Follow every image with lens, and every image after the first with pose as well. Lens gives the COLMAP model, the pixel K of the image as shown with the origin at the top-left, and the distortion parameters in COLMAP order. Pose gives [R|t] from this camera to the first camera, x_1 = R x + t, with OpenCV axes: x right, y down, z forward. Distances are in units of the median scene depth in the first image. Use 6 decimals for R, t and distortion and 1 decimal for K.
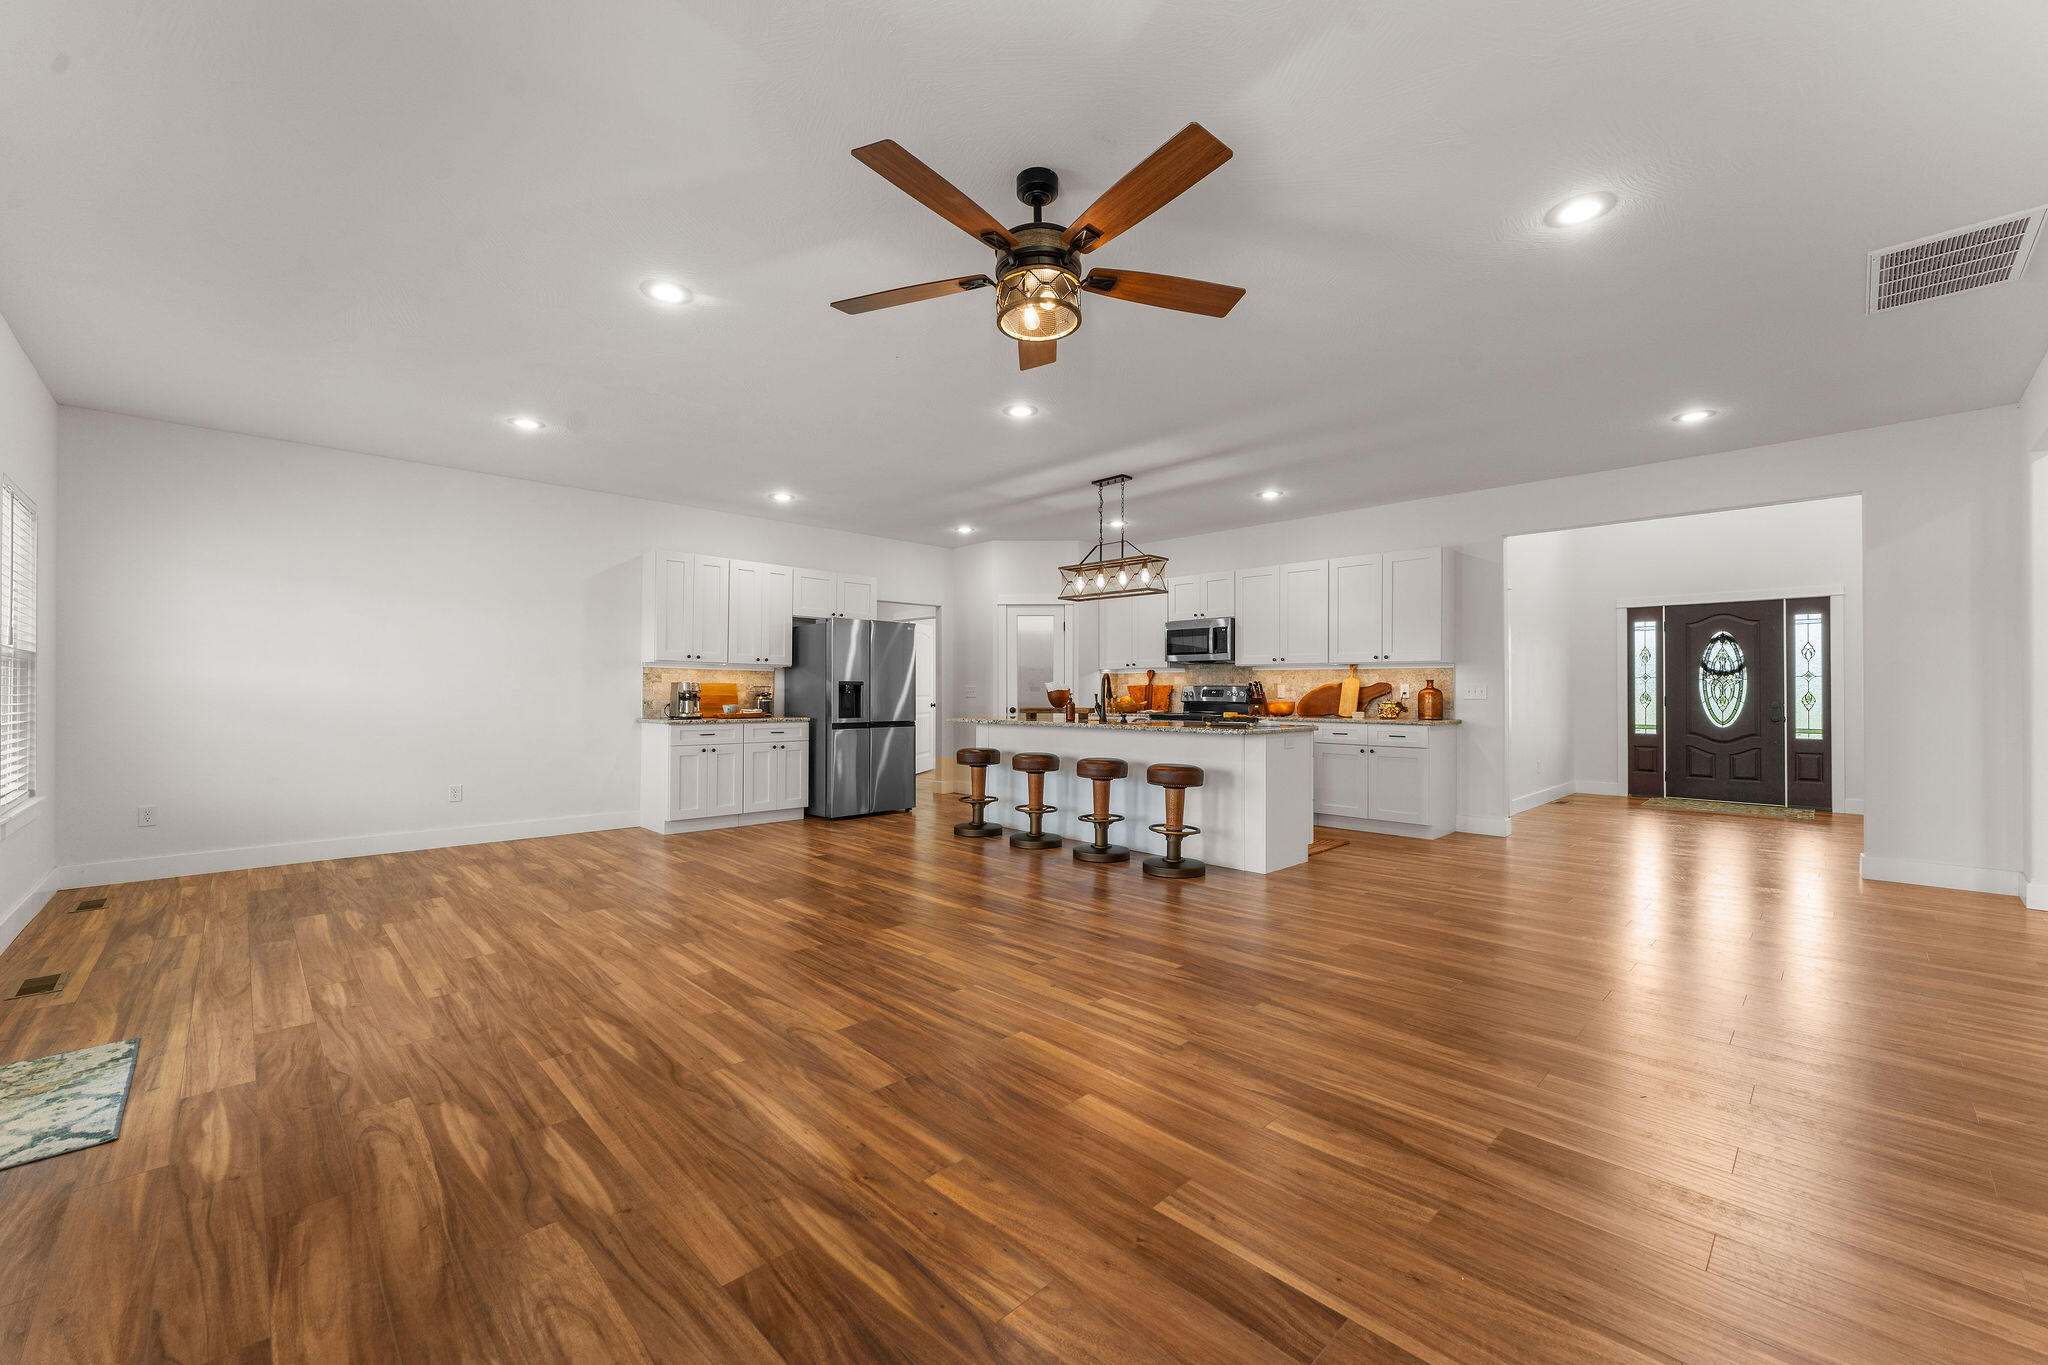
lens RADIAL K [[809.7, 0, 1018.2], [0, 809.7, 687.2], [0, 0, 1]] dist [-0.001399, -0.000178]
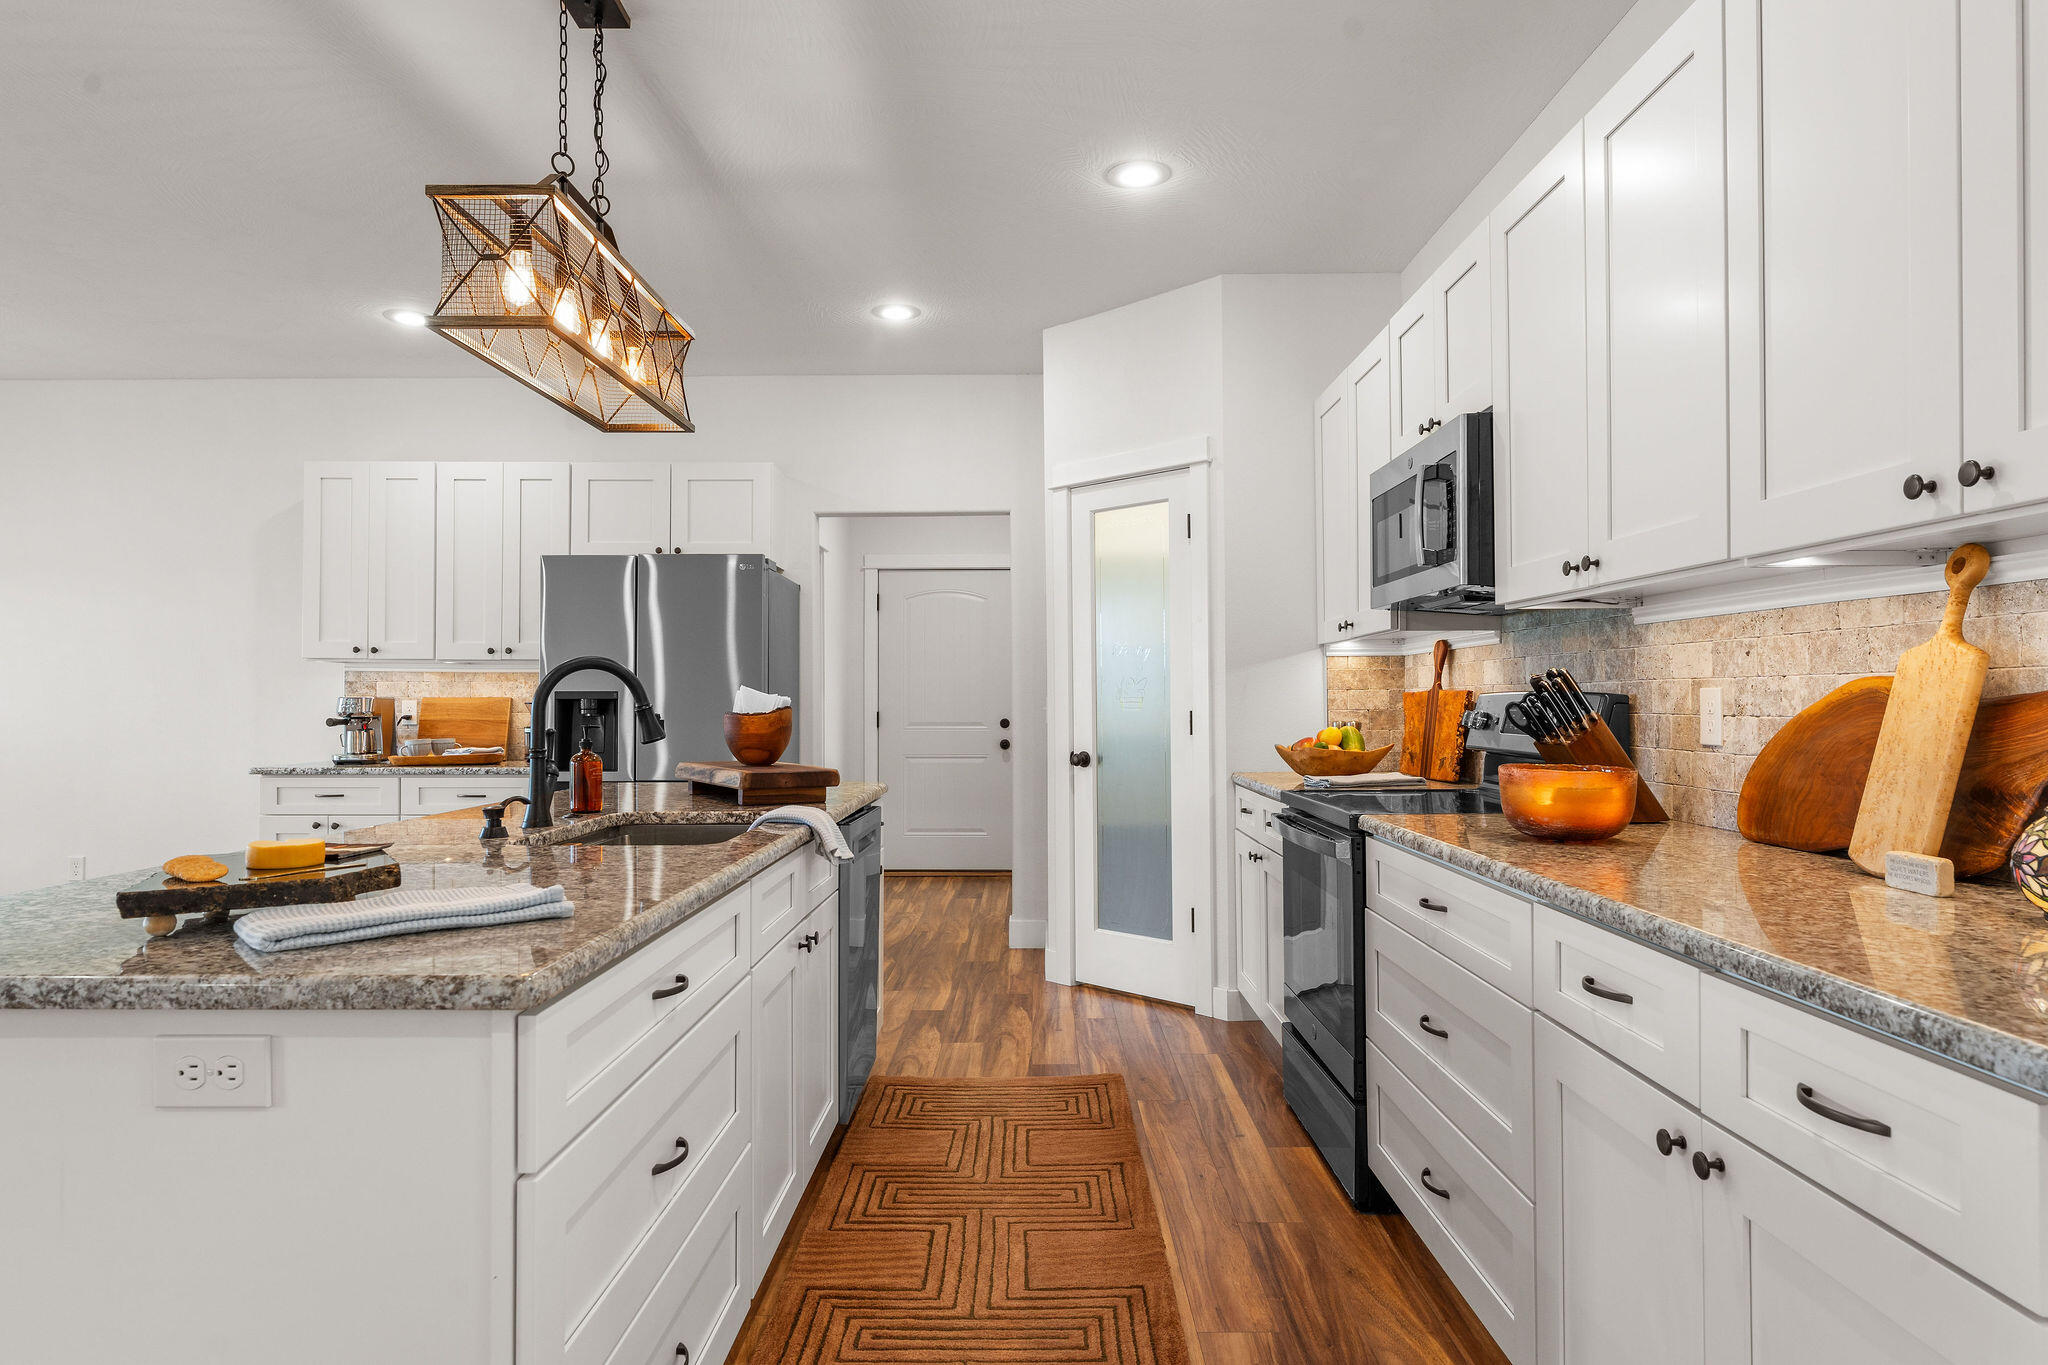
lens RADIAL K [[1196.0, 0, 1020.1], [0, 1196.0, 686.8], [0, 0, 1]] dist [0.000529, 0.000234]
pose [[0.713144, -0.013239, -0.700892, 0.638963], [0.009962, 0.999912, -0.008752, -0.002136], [0.700947, -0.000741, 0.713213, 0.990852]]
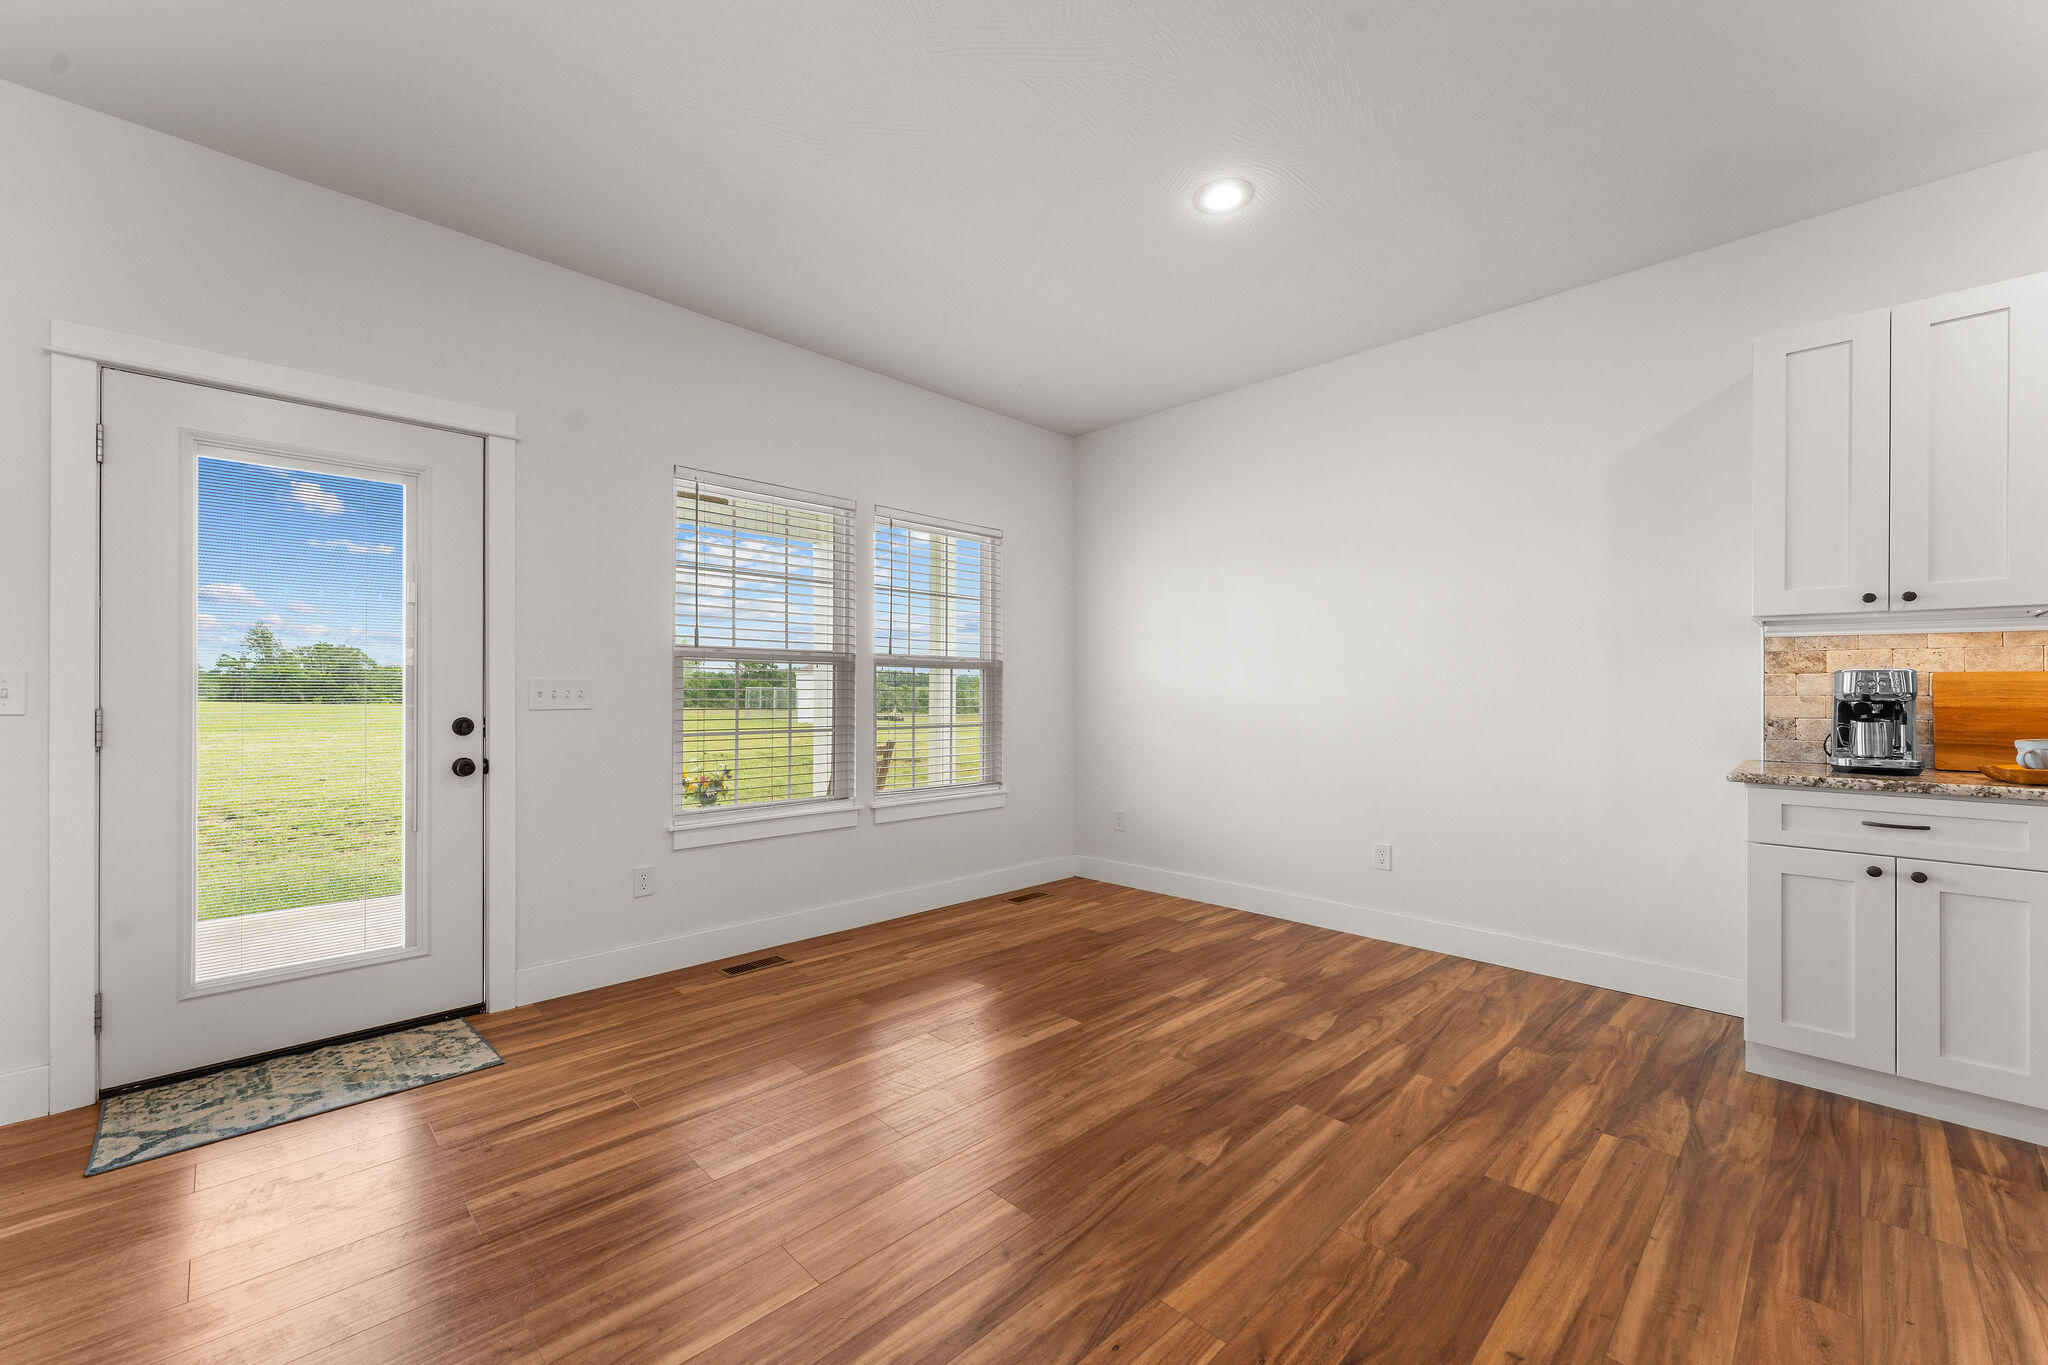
lens RADIAL K [[809.7, 0, 1018.2], [0, 809.7, 687.2], [0, 0, 1]] dist [-0.001399, -0.000178]
pose [[0.005829, -0.012291, -0.999907, -0.071304], [0.004160, 0.999916, -0.012267, 0.005548], [0.999974, -0.004088, 0.005880, 0.835703]]
